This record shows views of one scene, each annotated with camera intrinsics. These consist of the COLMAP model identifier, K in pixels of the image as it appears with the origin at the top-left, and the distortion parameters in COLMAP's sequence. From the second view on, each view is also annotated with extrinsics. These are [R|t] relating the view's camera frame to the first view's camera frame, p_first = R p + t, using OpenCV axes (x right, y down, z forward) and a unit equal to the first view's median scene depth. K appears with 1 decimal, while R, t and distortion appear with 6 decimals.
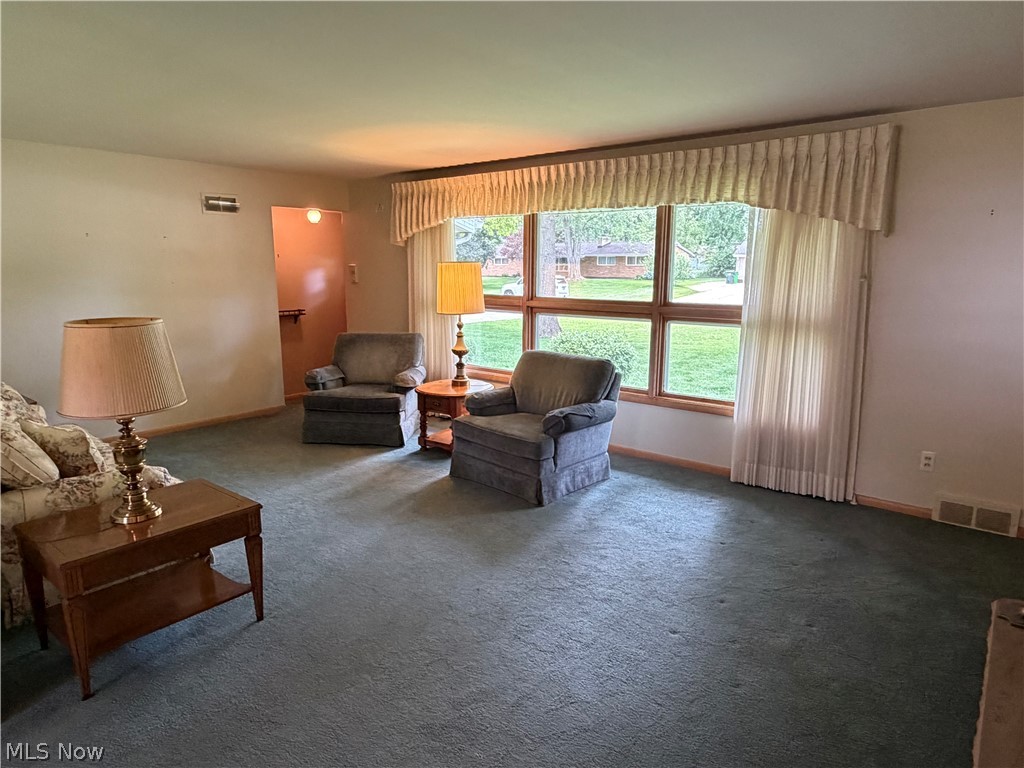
lens RADIAL K [[635.2, 0, 508.8], [0, 635.2, 386.2], [0, 0, 1]] dist [-0.001268, 0.002623]
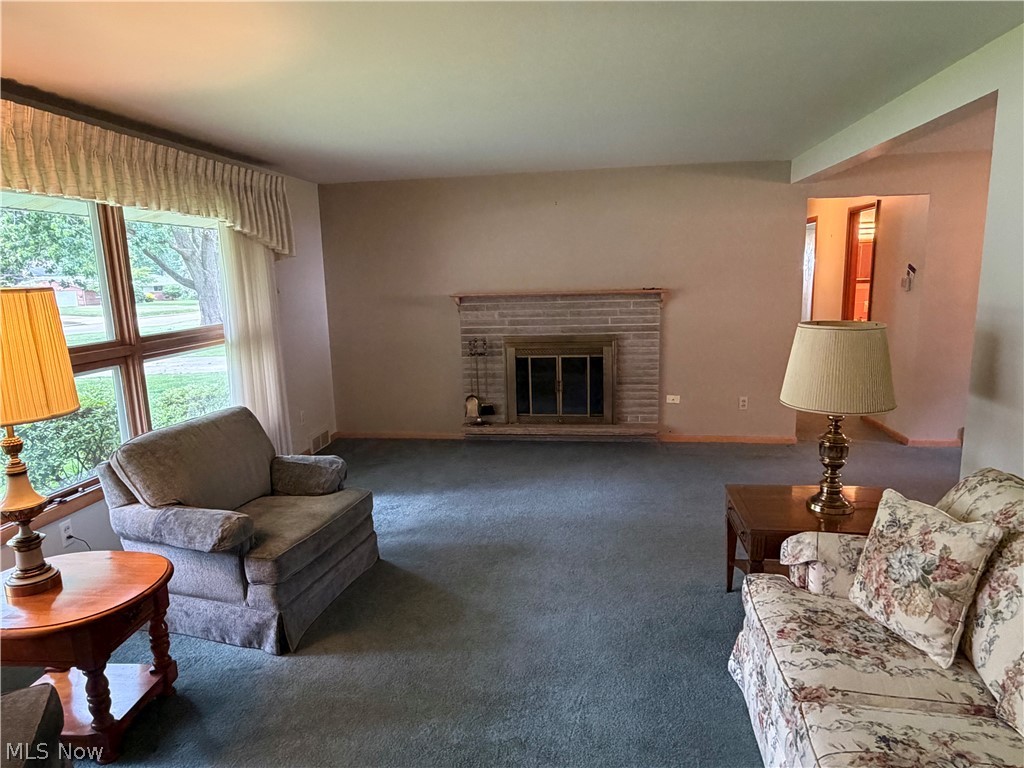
lens RADIAL K [[635.2, 0, 508.8], [0, 635.2, 386.2], [0, 0, 1]] dist [-0.001268, 0.002623]
pose [[-0.514622, -0.145928, 0.844908, -0.624940], [0.184799, 0.943373, 0.275492, -0.202217], [-0.837266, 0.297912, -0.458513, 0.998834]]
